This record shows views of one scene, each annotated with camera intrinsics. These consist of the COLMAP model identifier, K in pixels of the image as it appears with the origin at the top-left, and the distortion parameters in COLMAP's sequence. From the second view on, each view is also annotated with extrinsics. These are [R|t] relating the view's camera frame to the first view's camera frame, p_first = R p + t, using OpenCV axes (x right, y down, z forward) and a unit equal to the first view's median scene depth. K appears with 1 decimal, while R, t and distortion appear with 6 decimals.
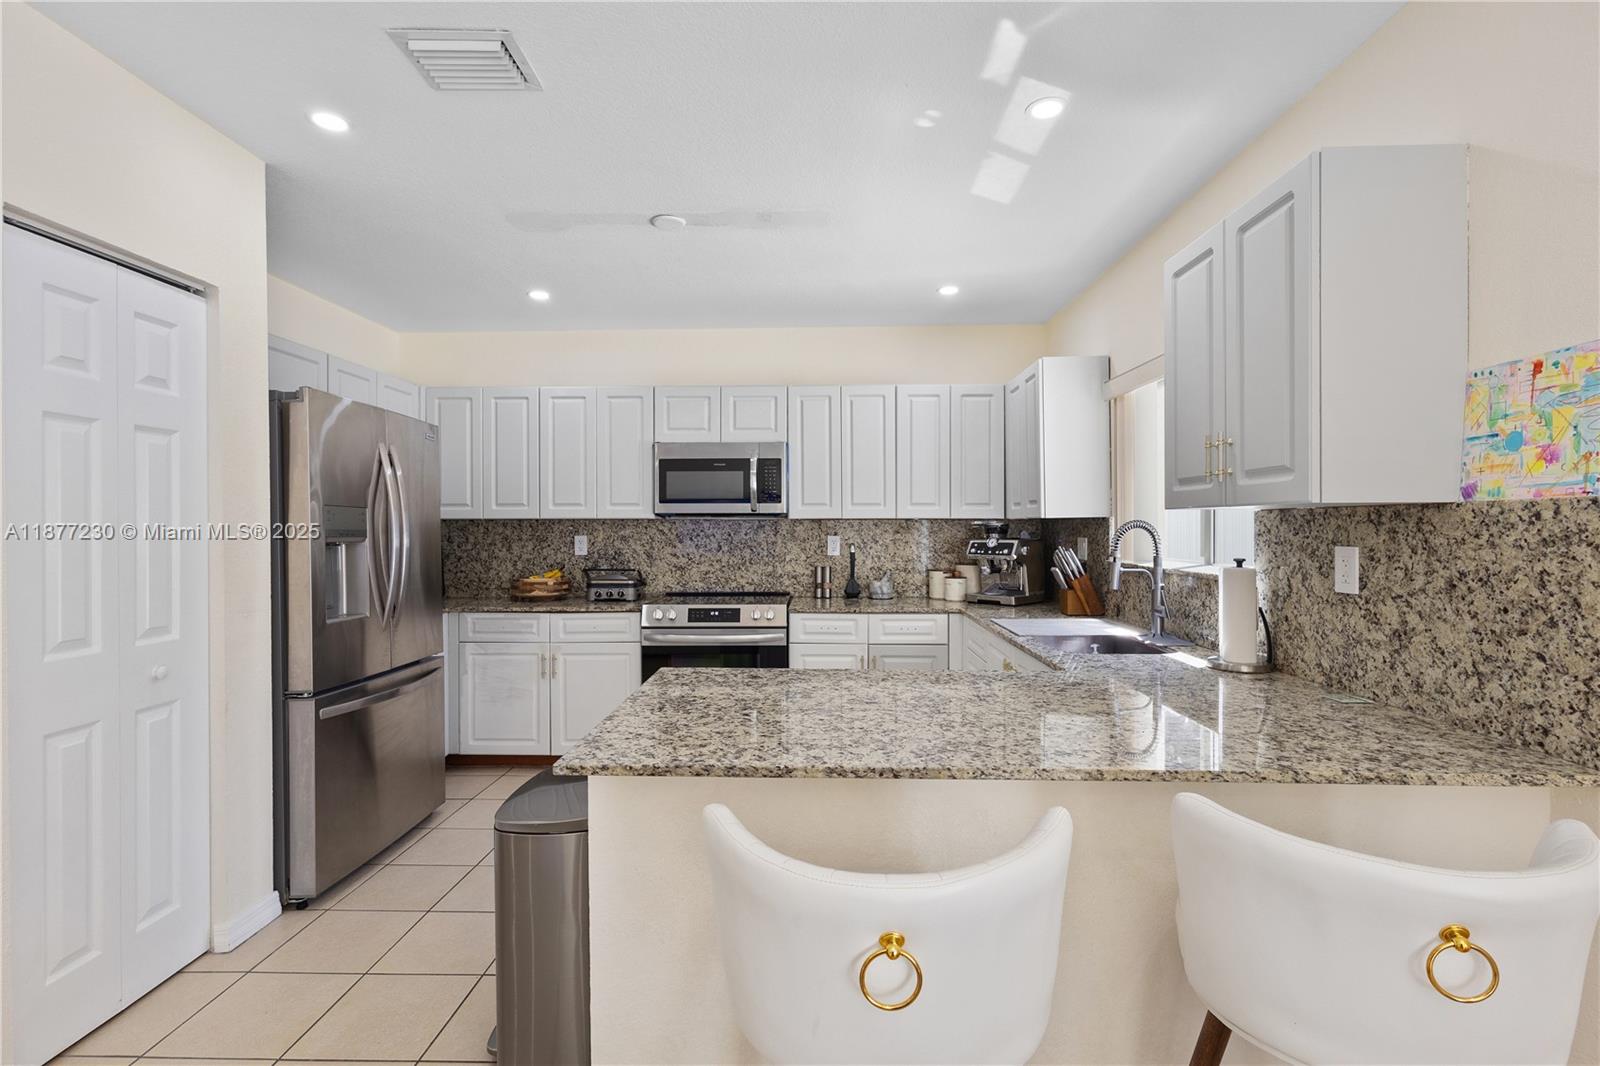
lens RADIAL K [[751.9, 0, 796.0], [0, 751.9, 528.8], [0, 0, 1]] dist [0.002627, 0.000711]
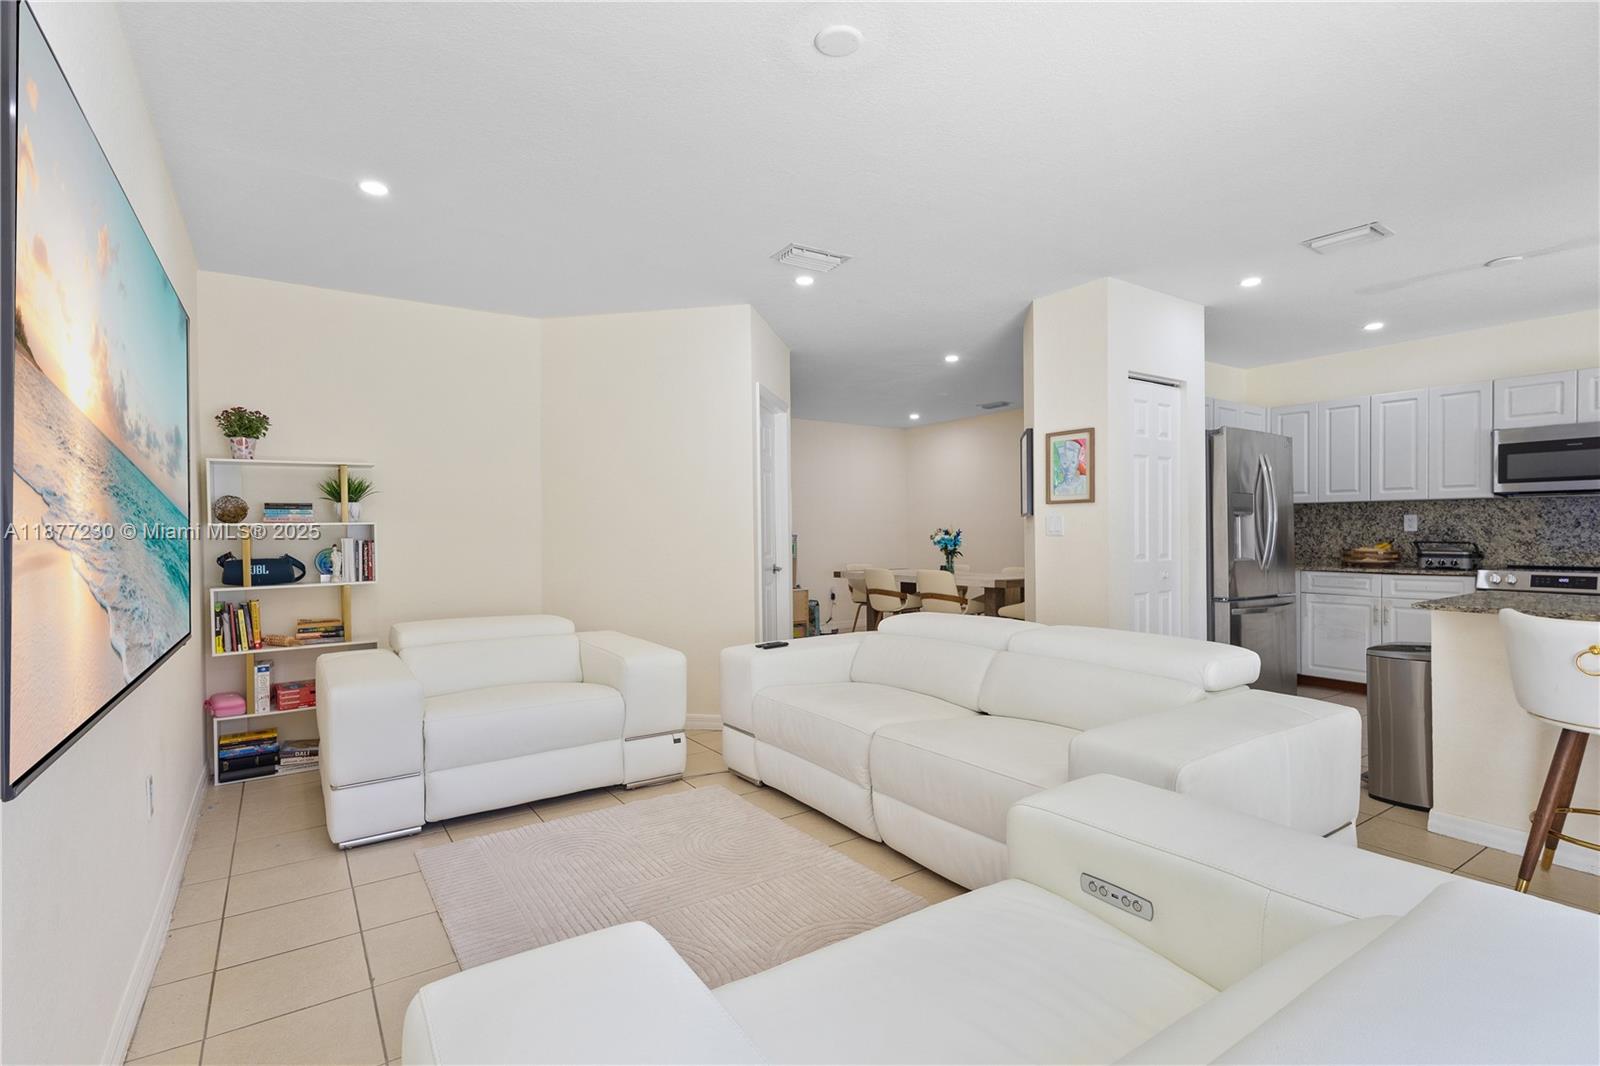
lens RADIAL K [[751.9, 0, 803.1], [0, 751.9, 538.1], [0, 0, 1]] dist [0.002627, 0.000711]
pose [[0.588250, 0.007703, -0.808642, 0.147717], [0.004099, 0.999913, 0.012506, 0.036518], [0.808669, -0.010671, 0.588167, -0.629876]]
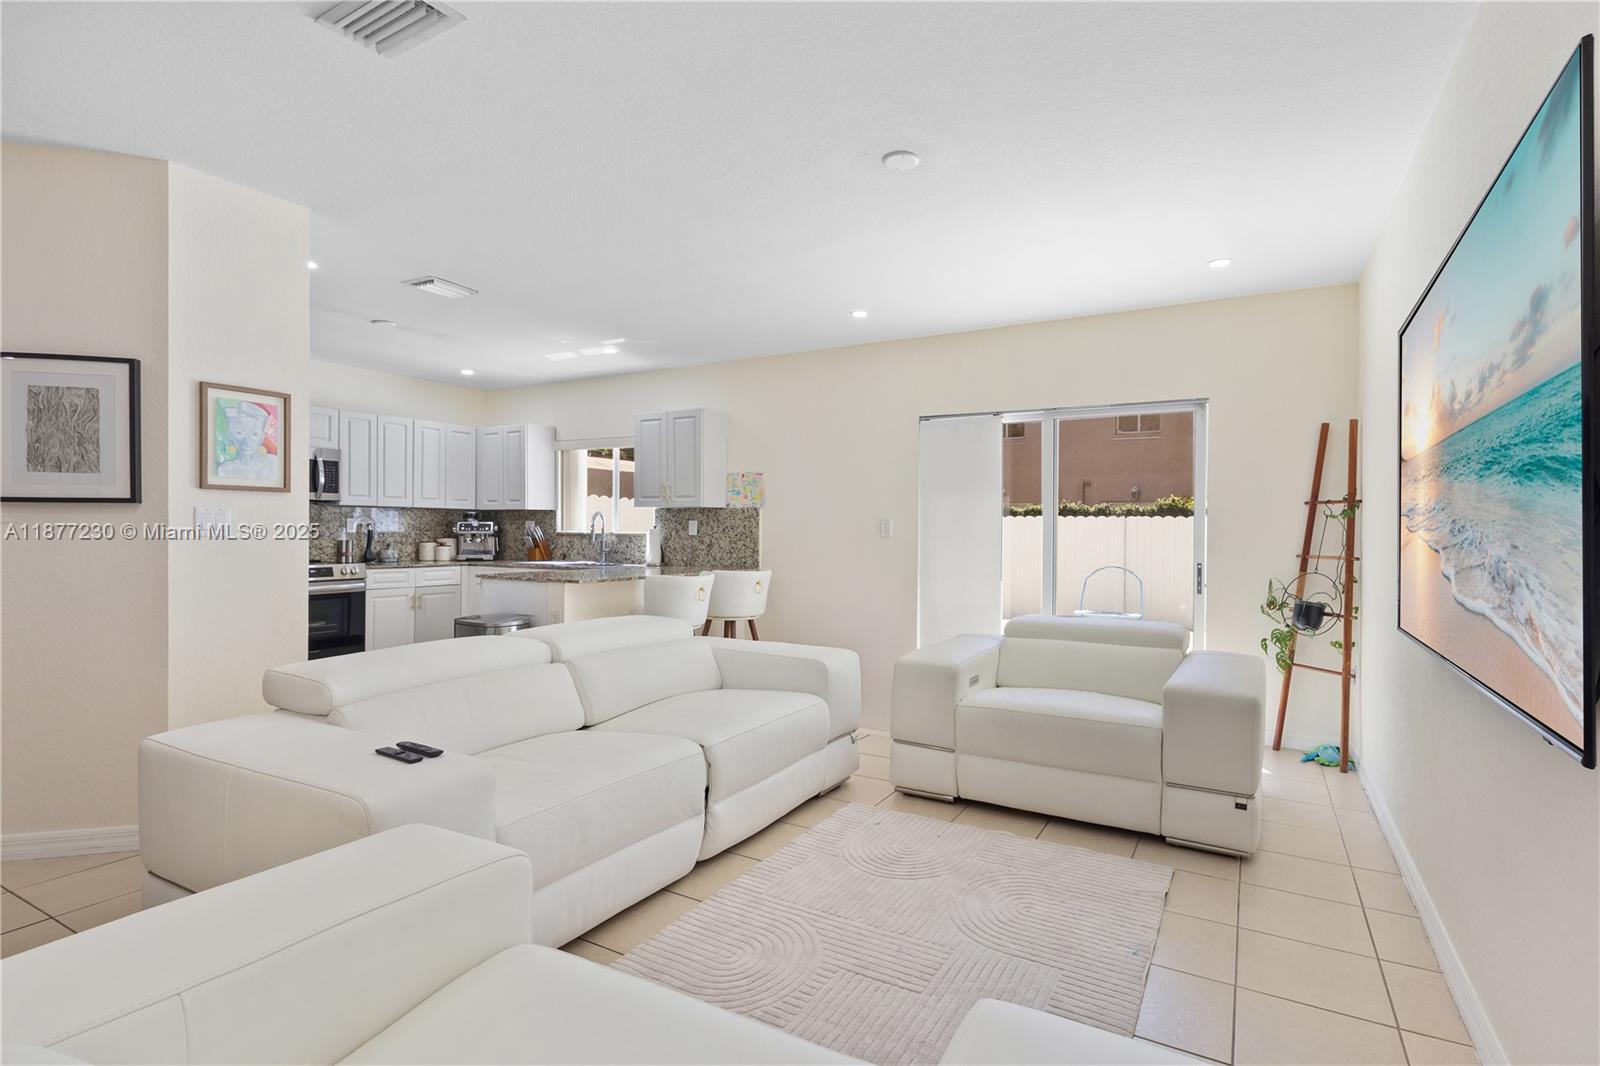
lens RADIAL K [[779.9, 0, 812.5], [0, 779.9, 534.8], [0, 0, 1]] dist [0.003257, -0.000361]
pose [[0.465378, 0.001858, 0.885110, -1.091682], [-0.007309, 0.999972, 0.001744, 0.041338], [-0.885082, -0.007281, 0.465379, -0.551989]]
